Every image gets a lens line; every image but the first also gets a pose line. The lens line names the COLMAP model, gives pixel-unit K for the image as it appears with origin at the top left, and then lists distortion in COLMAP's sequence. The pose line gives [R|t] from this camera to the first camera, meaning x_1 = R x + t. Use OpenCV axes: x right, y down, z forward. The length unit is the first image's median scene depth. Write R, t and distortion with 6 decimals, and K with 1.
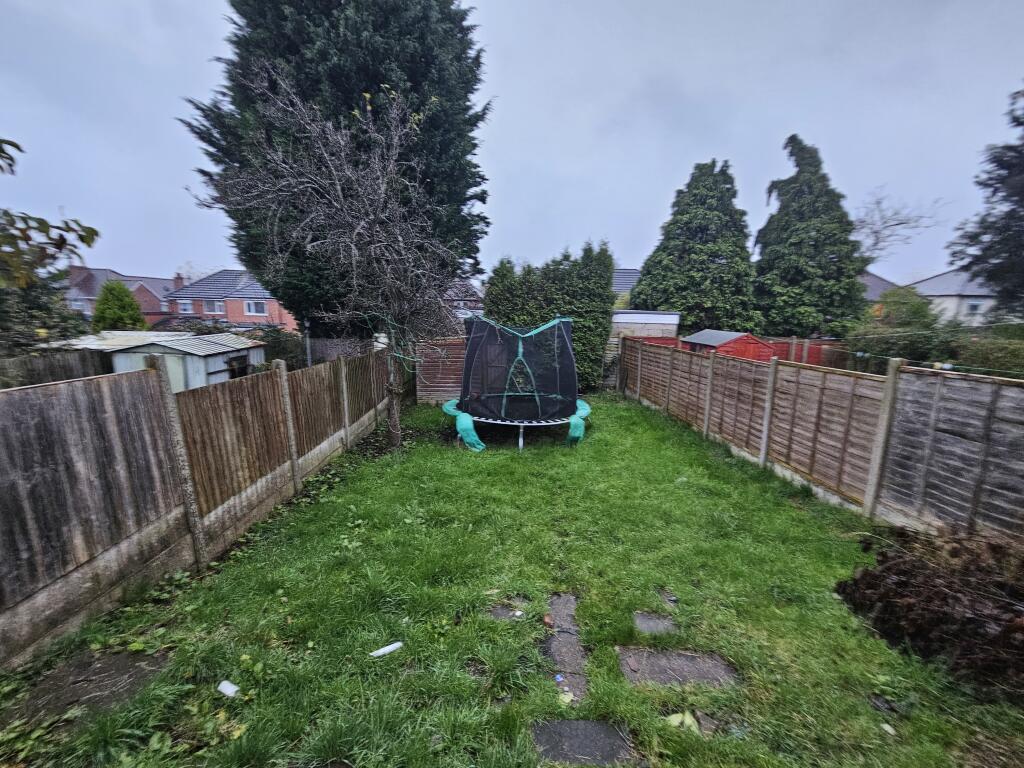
lens RADIAL K [[409.0, 0, 512.0], [0, 409.0, 384.0], [0, 0, 1]] dist [0.000861, -0.000047]
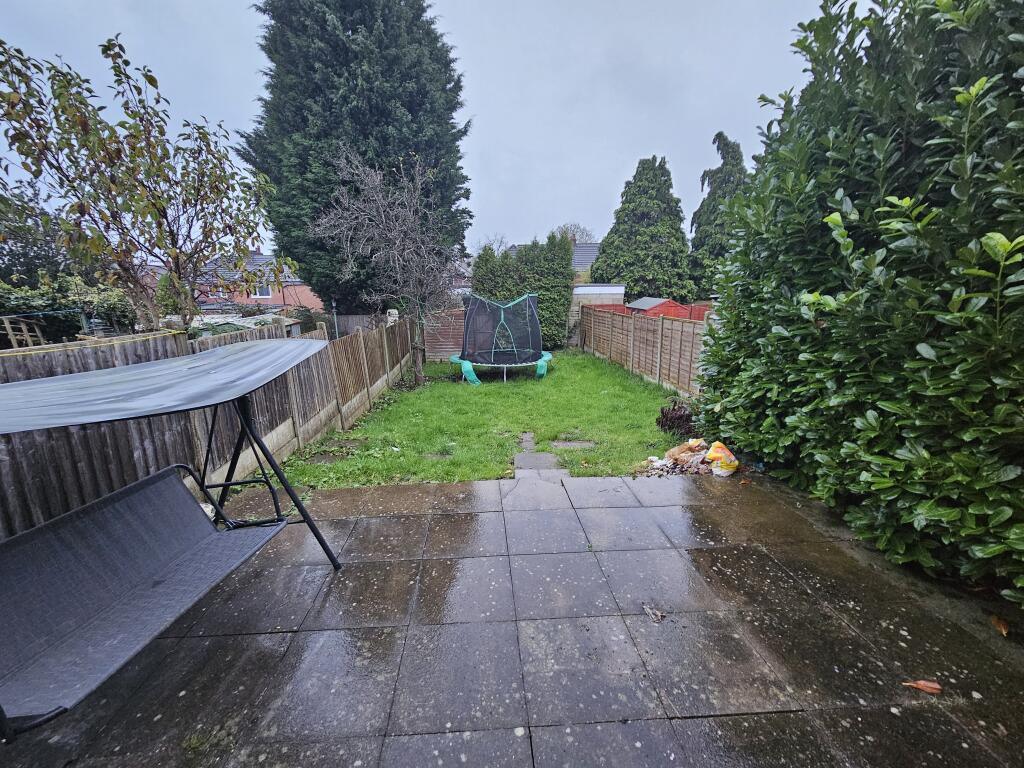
lens RADIAL K [[410.1, 0, 500.4], [0, 410.1, 385.5], [0, 0, 1]] dist [0.000423, -0.000379]
pose [[0.999156, -0.039254, 0.012060, -0.008629], [0.038339, 0.996913, 0.068516, 0.038127], [-0.014713, -0.067996, 0.997577, -0.299740]]
